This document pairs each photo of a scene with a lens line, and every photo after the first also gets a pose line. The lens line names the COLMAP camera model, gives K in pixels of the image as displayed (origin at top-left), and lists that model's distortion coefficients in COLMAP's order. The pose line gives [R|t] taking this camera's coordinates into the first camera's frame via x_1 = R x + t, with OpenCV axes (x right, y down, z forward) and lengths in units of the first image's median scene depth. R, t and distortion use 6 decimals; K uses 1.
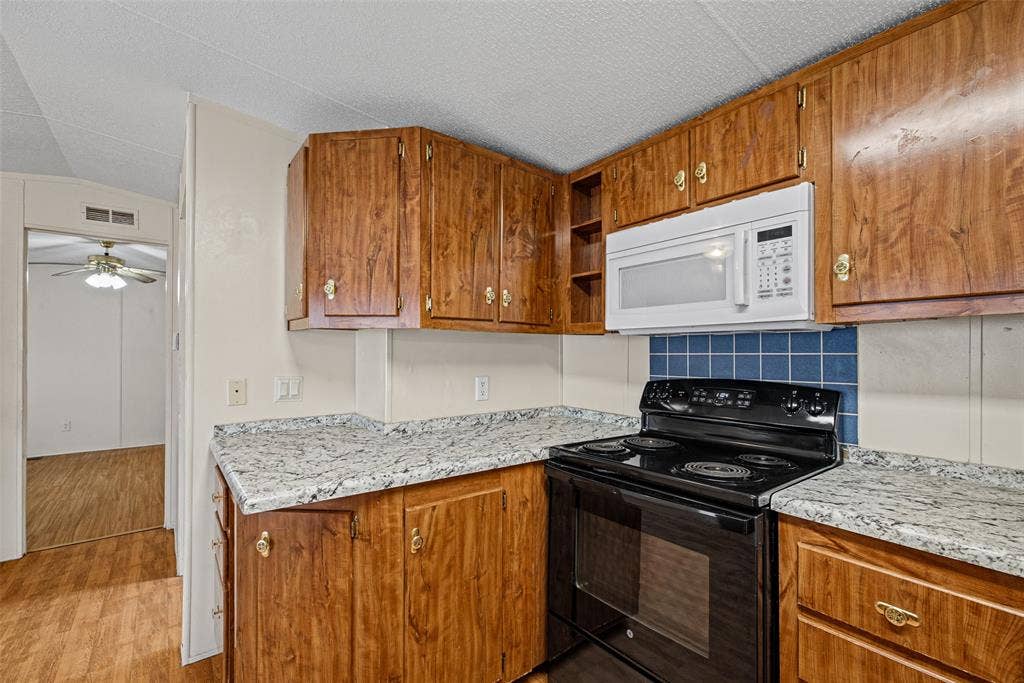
lens RADIAL K [[457.2, 0, 513.7], [0, 457.2, 348.3], [0, 0, 1]] dist [0.004555, 0.000119]
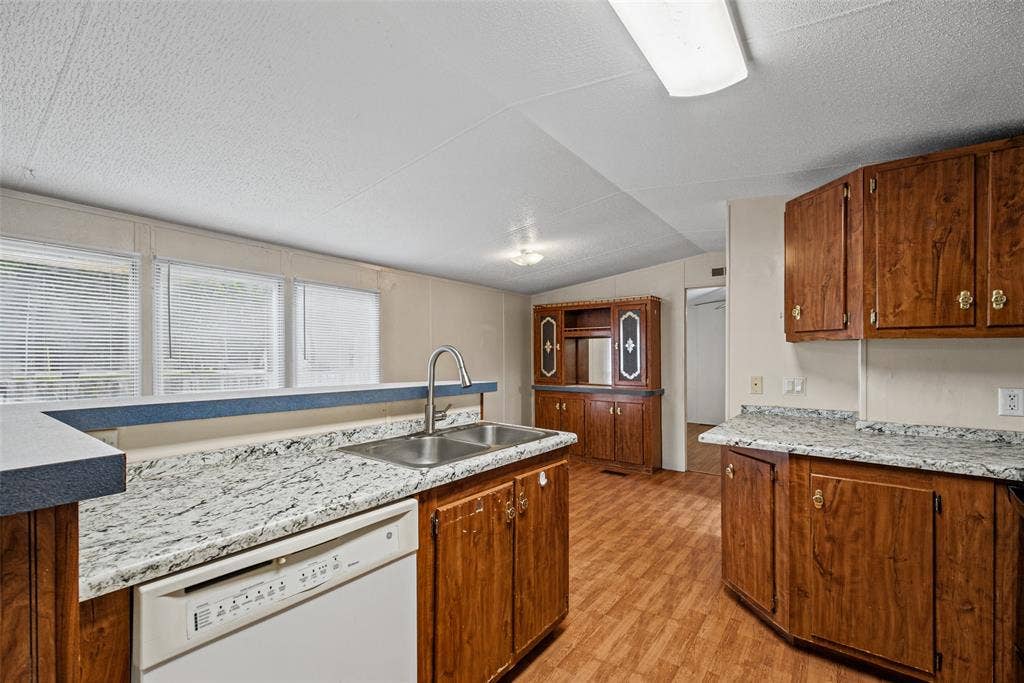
lens RADIAL K [[426.9, 0, 497.1], [0, 426.9, 354.9], [0, 0, 1]] dist [0.001038, 0.000083]
pose [[0.233570, -0.003934, -0.972332, 0.638842], [0.004919, 0.999984, -0.002864, -0.003777], [0.972327, -0.004114, 0.233586, -0.171091]]
